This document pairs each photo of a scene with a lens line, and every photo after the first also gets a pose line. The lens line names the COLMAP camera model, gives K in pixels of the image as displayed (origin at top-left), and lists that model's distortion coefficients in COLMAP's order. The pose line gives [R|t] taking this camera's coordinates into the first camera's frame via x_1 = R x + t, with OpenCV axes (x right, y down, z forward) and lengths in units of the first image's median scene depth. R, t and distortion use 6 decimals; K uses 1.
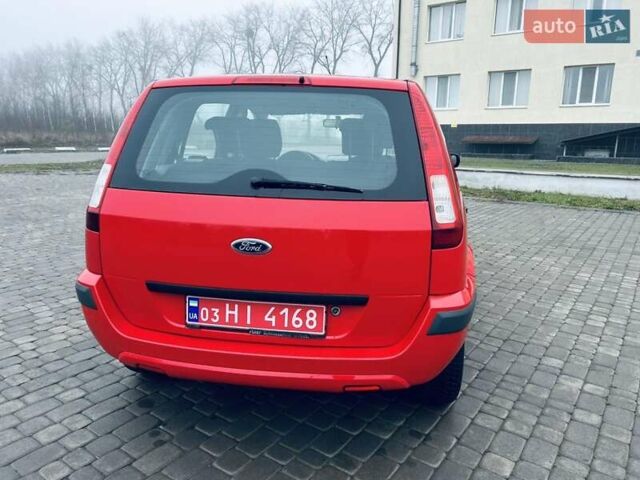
lens RADIAL K [[471.9, 0, 321.1], [0, 471.9, 242.5], [0, 0, 1]] dist [0.028626, -0.036816]
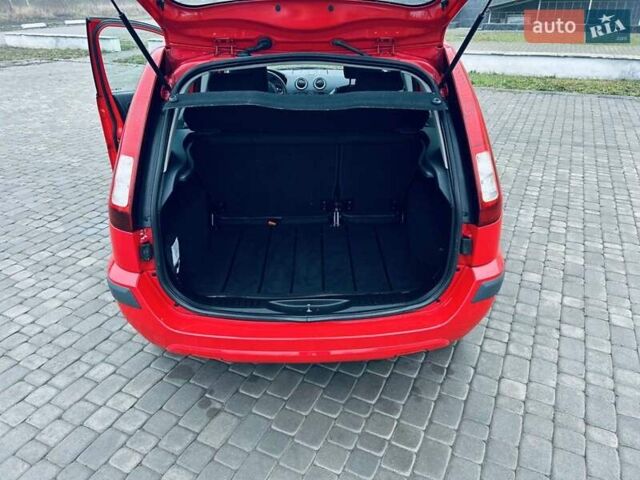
lens RADIAL K [[471.9, 0, 319.3], [0, 471.9, 239.2], [0, 0, 1]] dist [0.028626, -0.036816]
pose [[0.985583, -0.097418, 0.138331, -0.196743], [0.060792, 0.966902, 0.247799, -0.182430], [-0.157892, -0.235818, 0.958885, 0.035349]]
